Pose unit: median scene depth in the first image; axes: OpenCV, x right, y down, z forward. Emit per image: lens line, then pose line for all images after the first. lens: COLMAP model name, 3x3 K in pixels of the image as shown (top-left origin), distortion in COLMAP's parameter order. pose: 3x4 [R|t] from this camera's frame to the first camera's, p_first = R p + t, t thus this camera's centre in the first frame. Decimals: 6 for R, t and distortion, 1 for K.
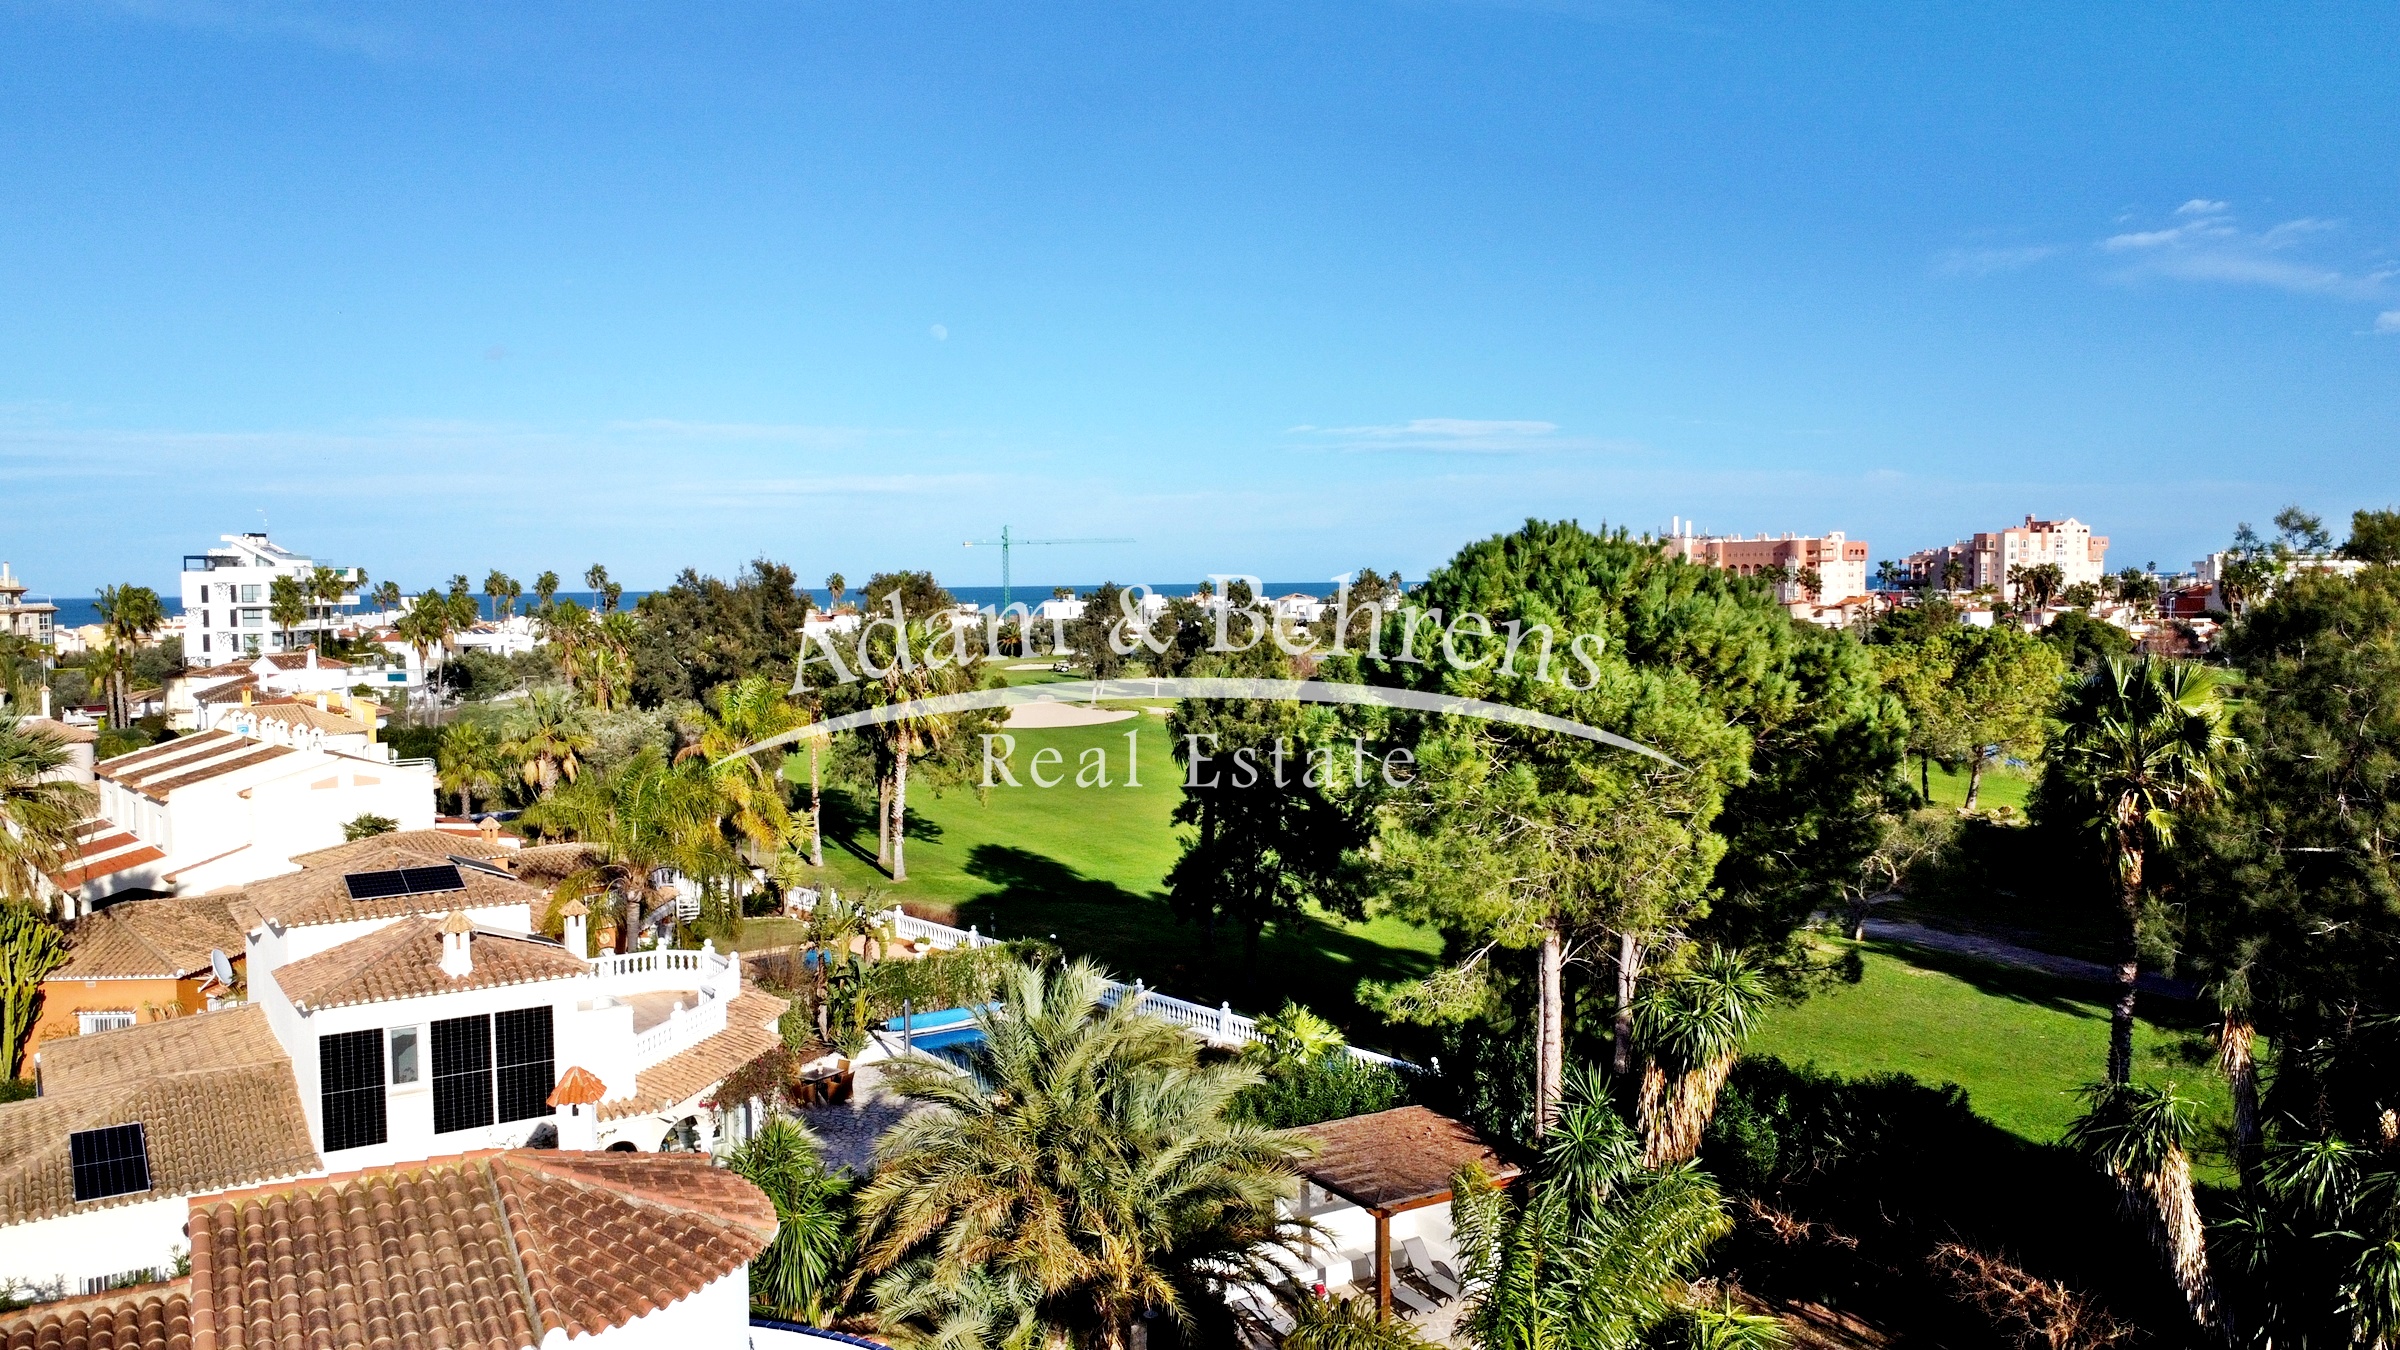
lens RADIAL K [[1785.8, 0, 1181.3], [0, 1785.8, 682.0], [0, 0, 1]] dist [0.008886, -0.015686]
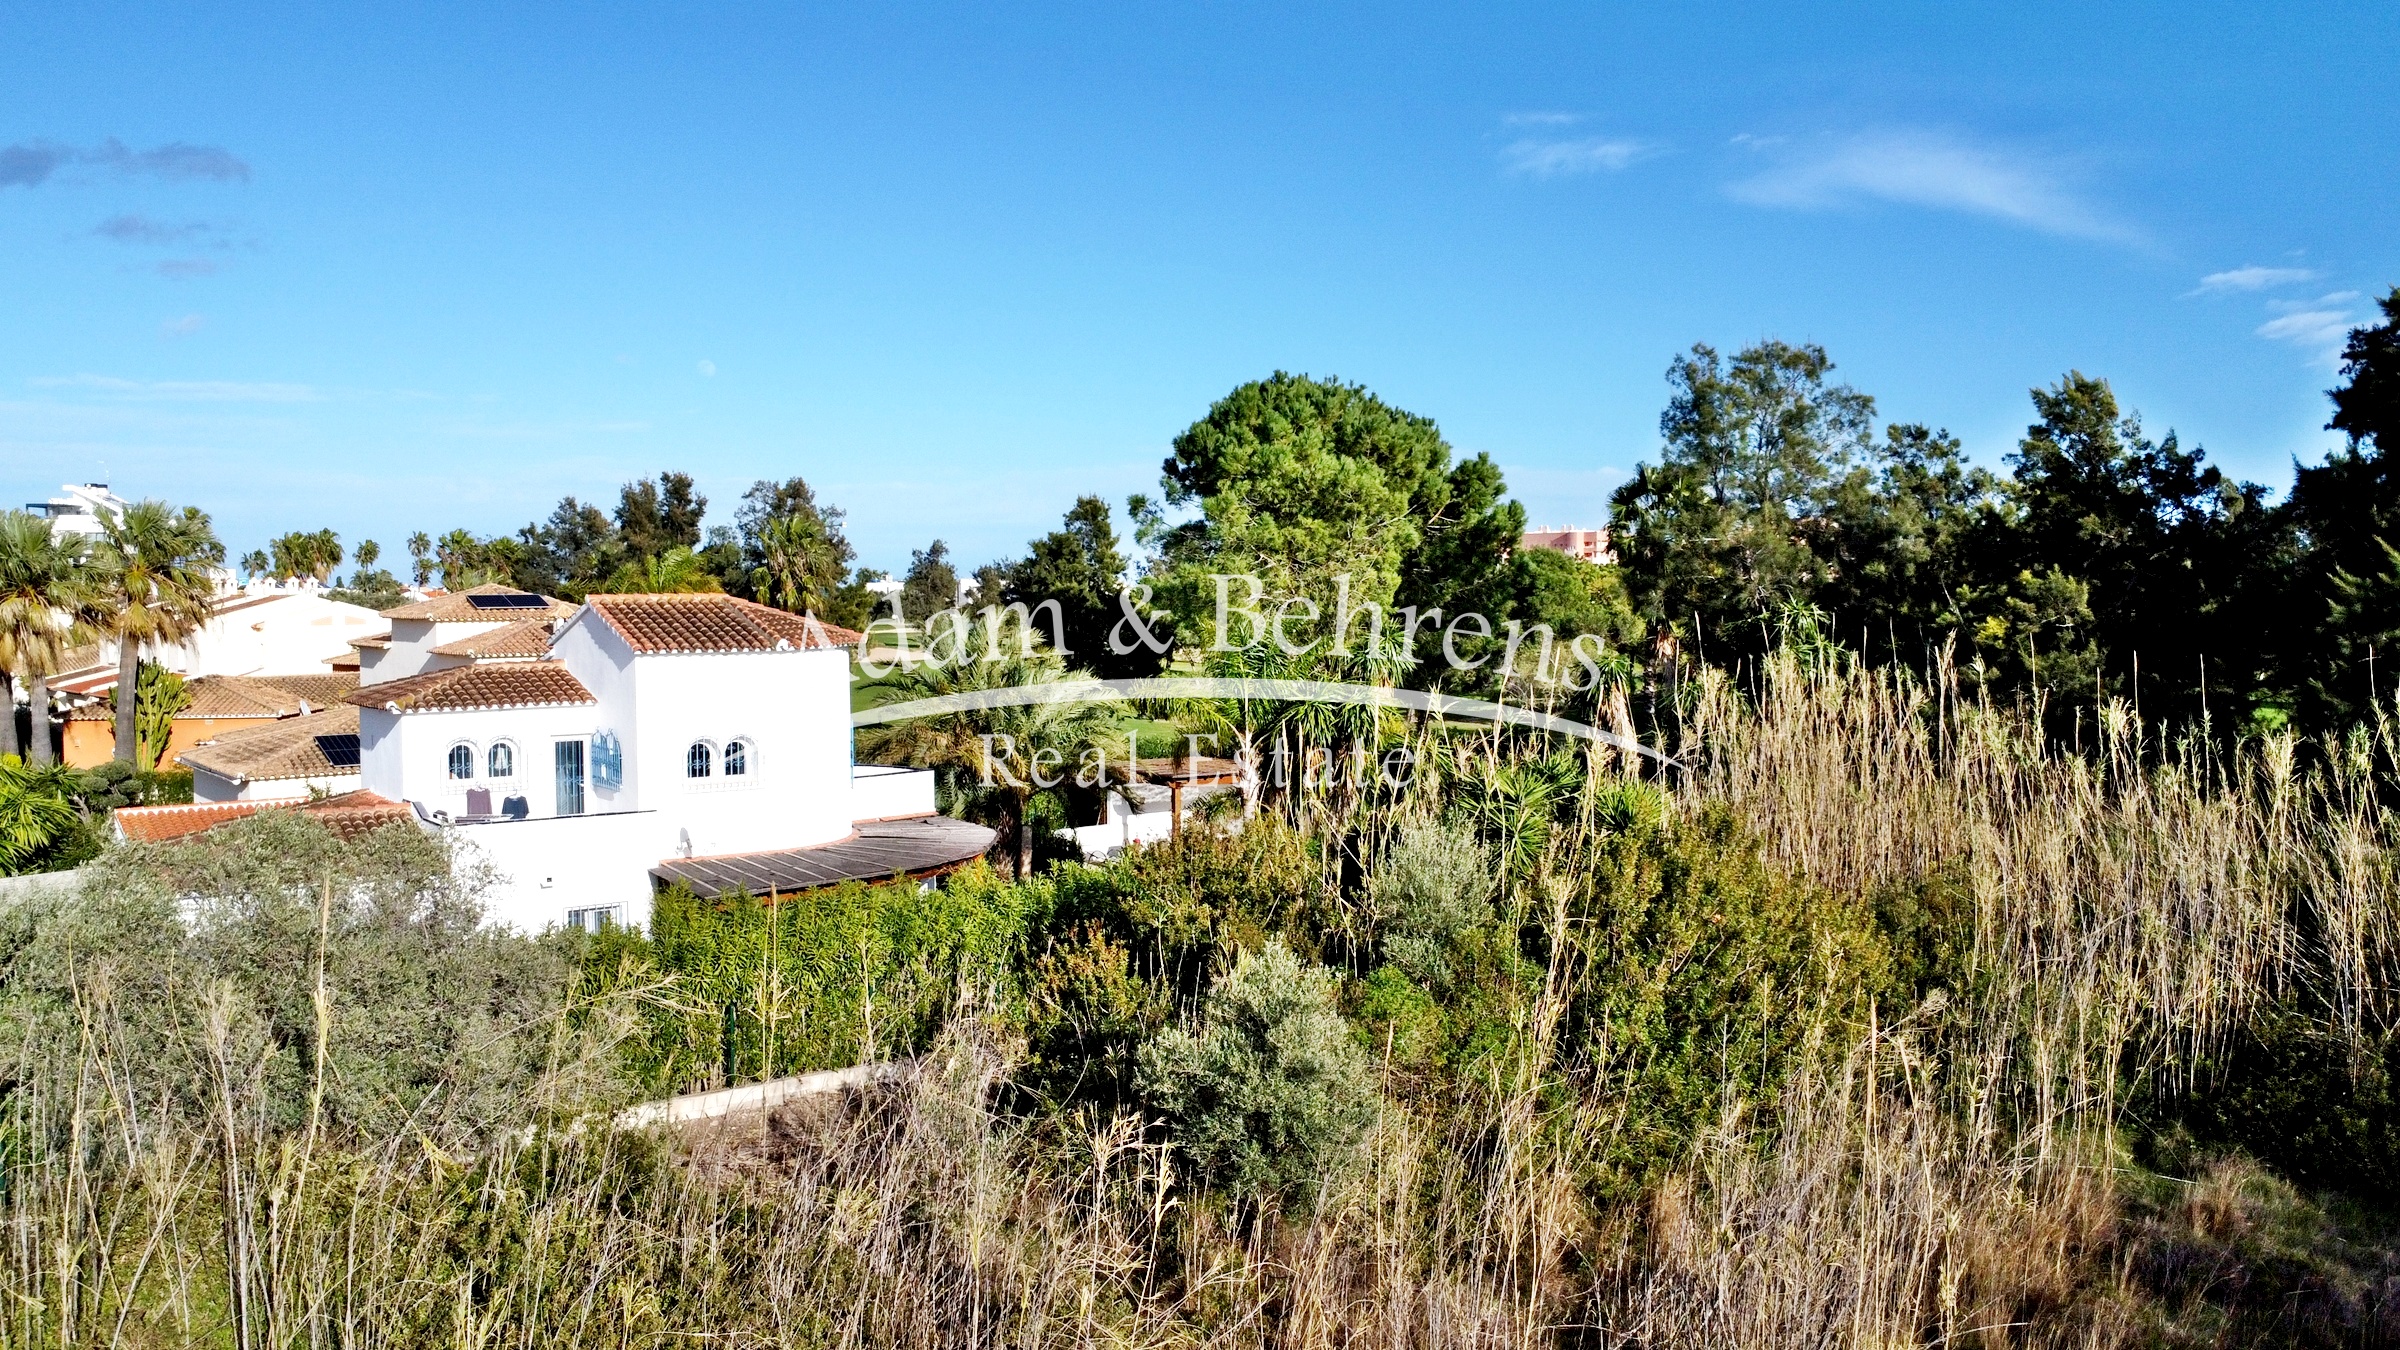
lens RADIAL K [[1785.8, 0, 1180.1], [0, 1785.8, 678.5], [0, 0, 1]] dist [0.008886, -0.015686]
pose [[0.994486, 0.003441, 0.104817, -0.045388], [-0.003130, 0.999990, -0.003130, 0.181810], [-0.104826, 0.002784, 0.994487, -0.515322]]
